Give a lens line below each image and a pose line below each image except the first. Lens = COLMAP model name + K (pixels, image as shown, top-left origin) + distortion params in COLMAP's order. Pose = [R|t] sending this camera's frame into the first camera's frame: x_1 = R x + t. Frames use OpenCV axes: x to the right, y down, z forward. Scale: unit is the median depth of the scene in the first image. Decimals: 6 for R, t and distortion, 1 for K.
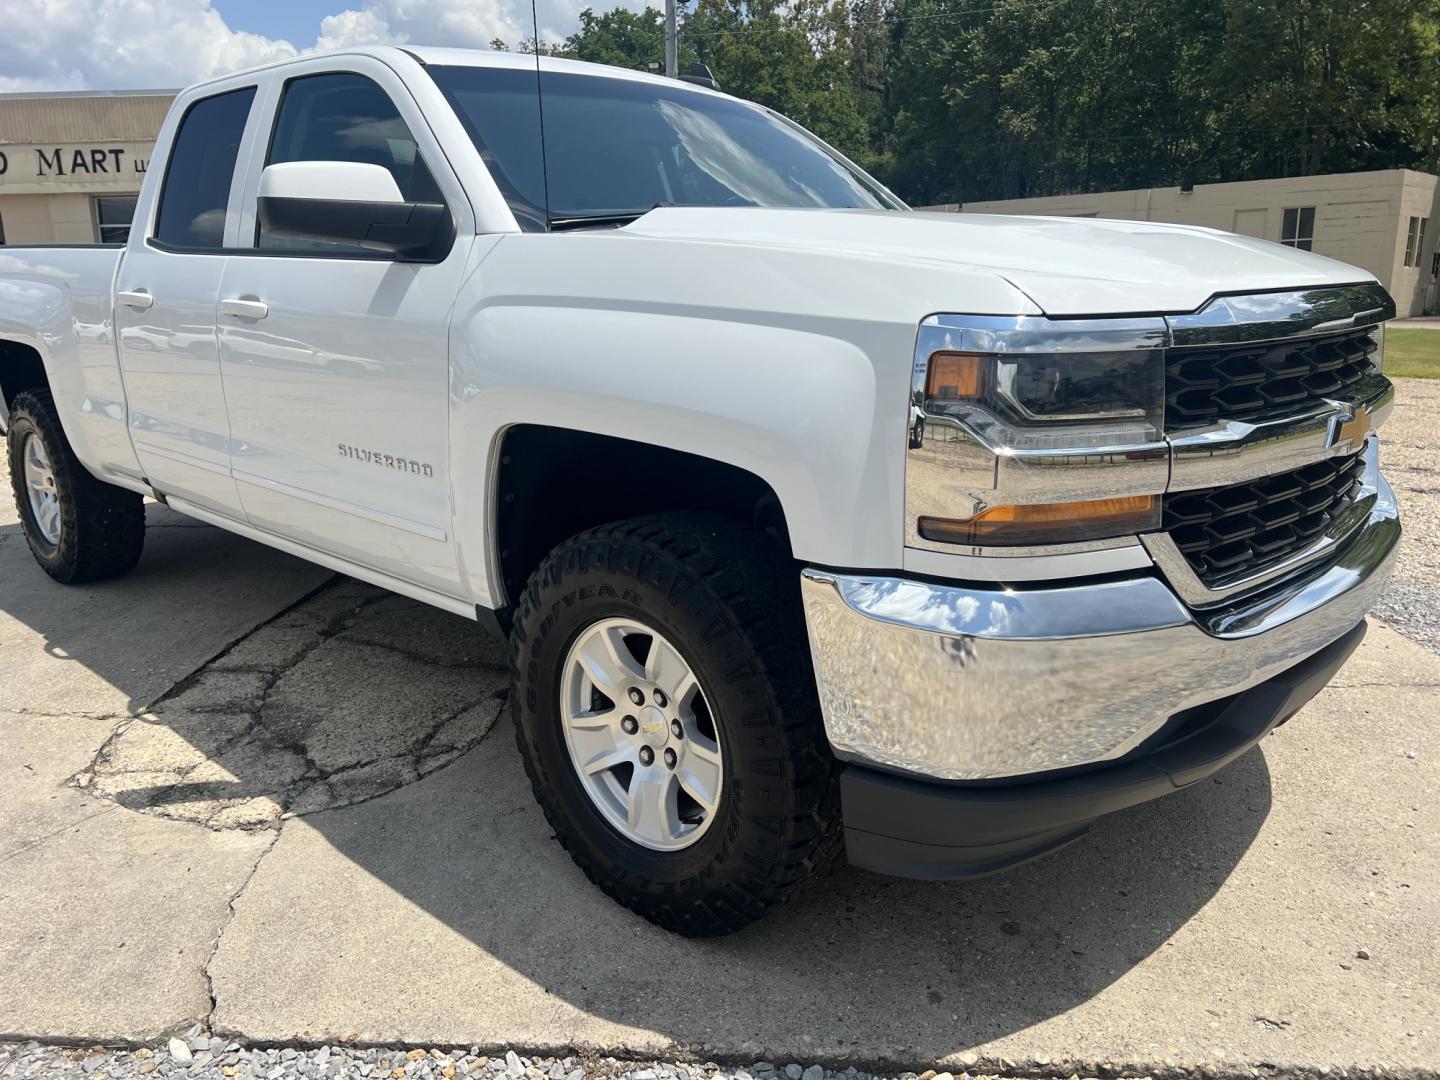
lens RADIAL K [[1104.5, 0, 720.0], [0, 1104.5, 540.0], [0, 0, 1]] dist [0.063865, -0.078659]
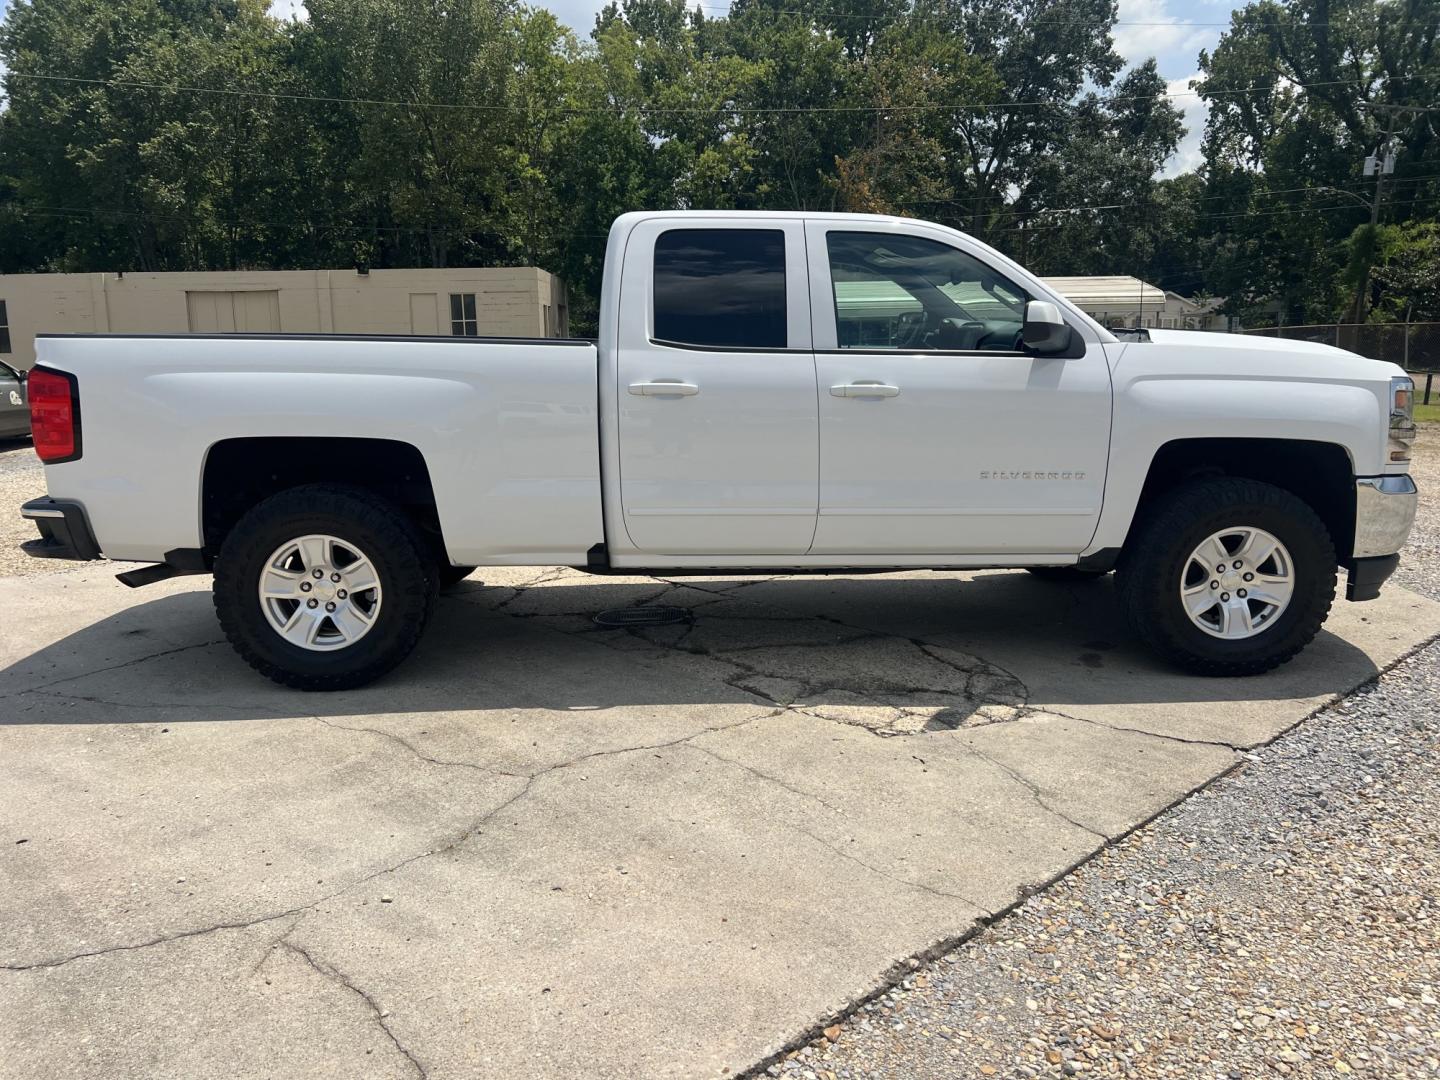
lens RADIAL K [[1083.5, 0, 715.0], [0, 1083.5, 556.3], [0, 0, 1]] dist [0.078578, -0.068079]
pose [[0.689436, -0.140135, 0.710661, -1.055322], [0.171335, 0.984816, 0.027977, -0.047354], [-0.703791, 0.102473, 0.702978, 0.116045]]
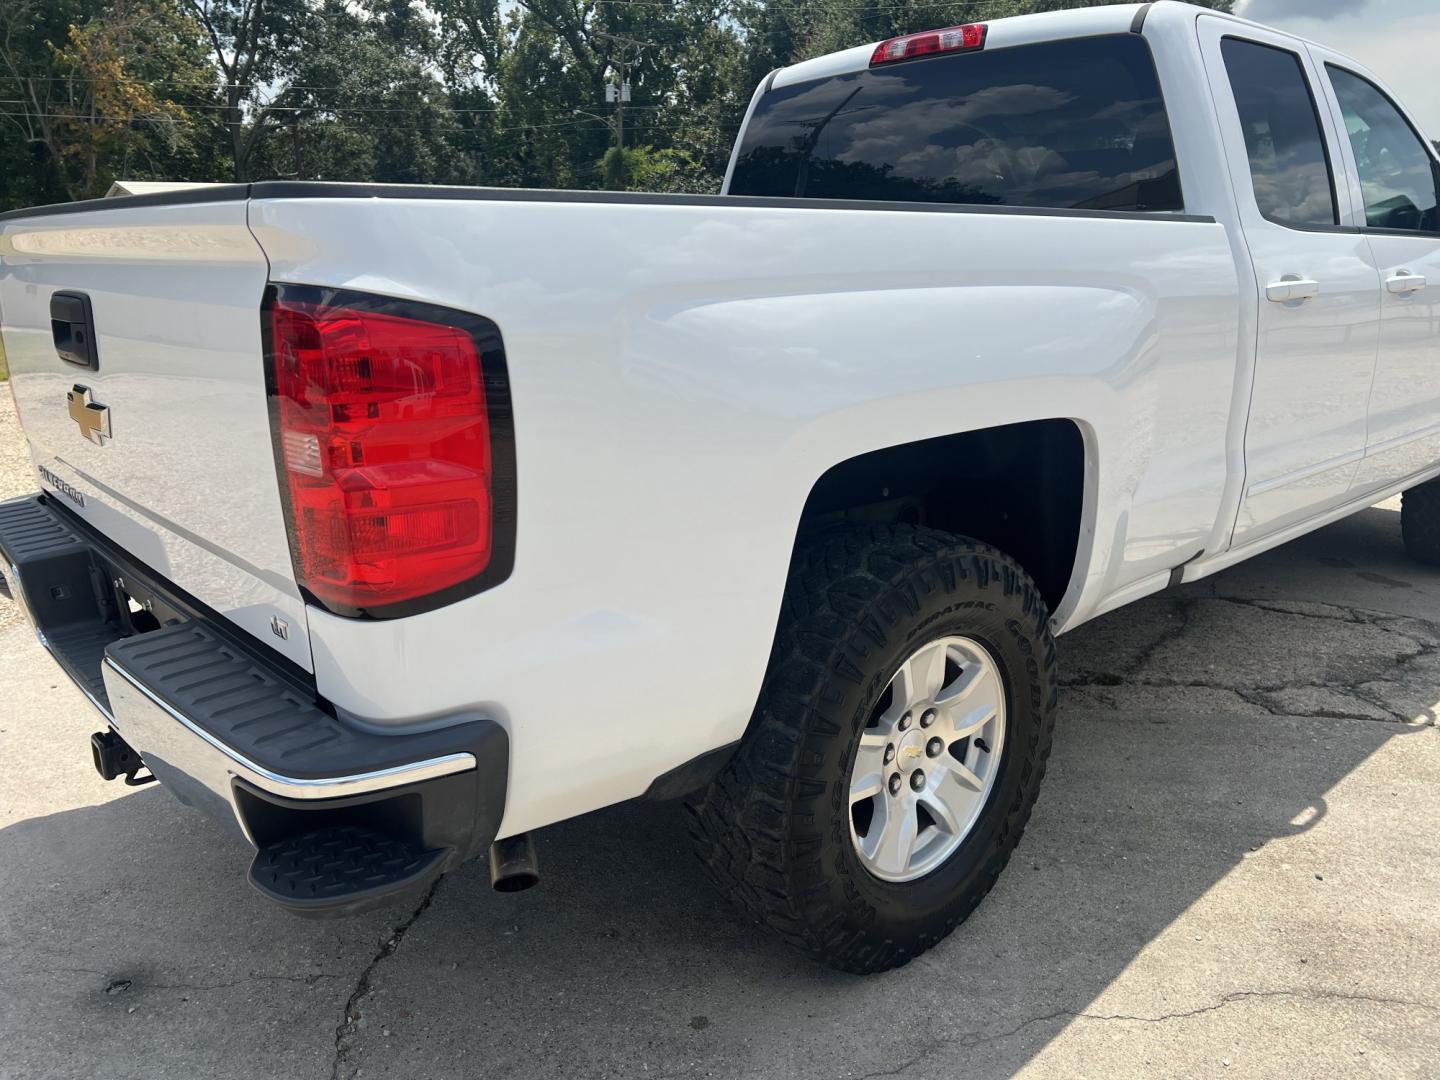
lens RADIAL K [[1104.5, 0, 720.0], [0, 1104.5, 540.0], [0, 0, 1]] dist [0.063865, -0.078659]
pose [[0.081801, -0.252721, 0.964075, -1.047297], [0.258952, 0.939485, 0.224303, -0.257169], [-0.962420, 0.231301, 0.142294, 1.020567]]
